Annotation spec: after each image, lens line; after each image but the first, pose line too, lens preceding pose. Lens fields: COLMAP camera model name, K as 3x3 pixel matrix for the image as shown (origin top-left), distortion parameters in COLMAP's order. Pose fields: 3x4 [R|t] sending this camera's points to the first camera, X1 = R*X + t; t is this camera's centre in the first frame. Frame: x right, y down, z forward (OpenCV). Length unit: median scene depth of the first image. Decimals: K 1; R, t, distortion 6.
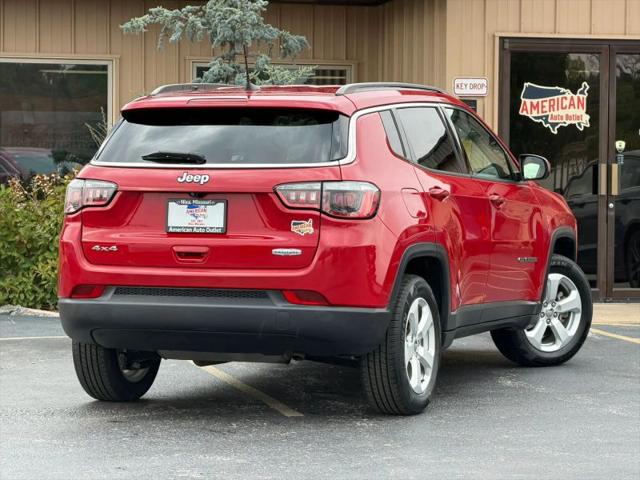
lens RADIAL K [[2184.8, 0, 320.0], [0, 2184.8, 240.0], [0, 0, 1]] dist [0.357548, 1.411272]
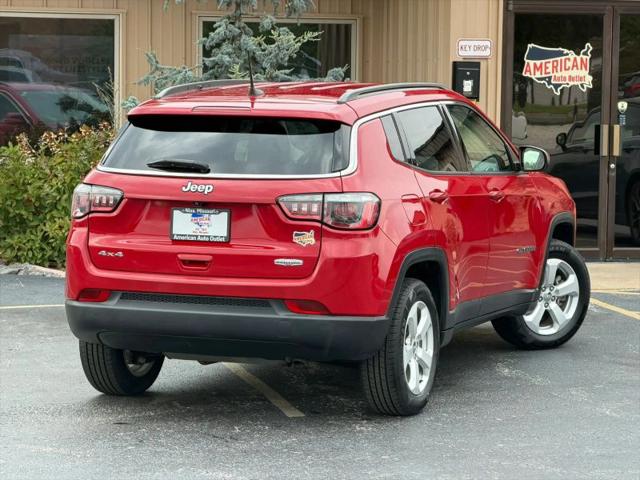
lens RADIAL K [[2184.8, 0, 320.0], [0, 2184.8, 240.0], [0, 0, 1]] dist [0.357548, 1.411272]
pose [[0.999974, 0.006356, -0.003314, 0.002739], [-0.006183, 0.998733, 0.049942, -0.054931], [0.003627, -0.049920, 0.998747, -0.020595]]
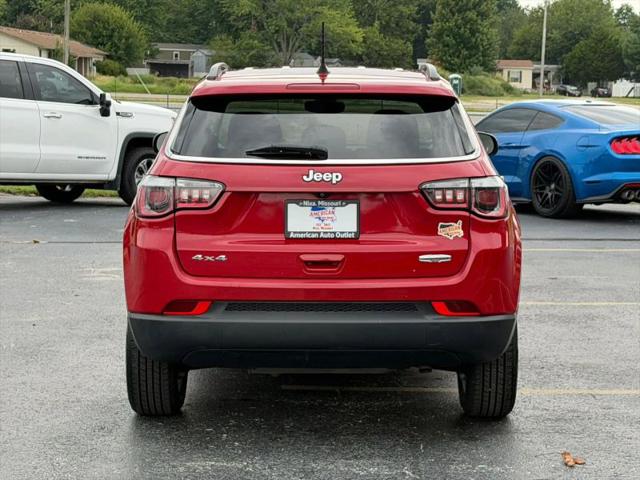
lens RADIAL K [[1894.9, 0, 320.0], [0, 1894.9, 240.0], [0, 0, 1]] dist [0.123287, 1.126096]
pose [[0.938587, -0.029652, 0.343767, -0.318689], [0.016570, 0.999025, 0.040932, -0.033689], [-0.344645, -0.032722, 0.938162, 0.284113]]
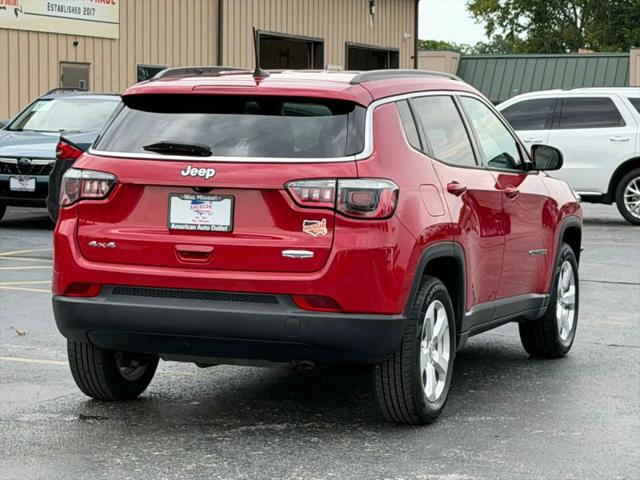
lens RADIAL K [[1894.9, 0, 320.0], [0, 1894.9, 240.0], [0, 0, 1]] dist [0.123287, 1.126096]
pose [[0.999768, 0.016552, 0.013806, -0.016665], [-0.016966, 0.999392, 0.030449, -0.024584], [-0.013293, -0.030677, 0.999441, 0.191674]]
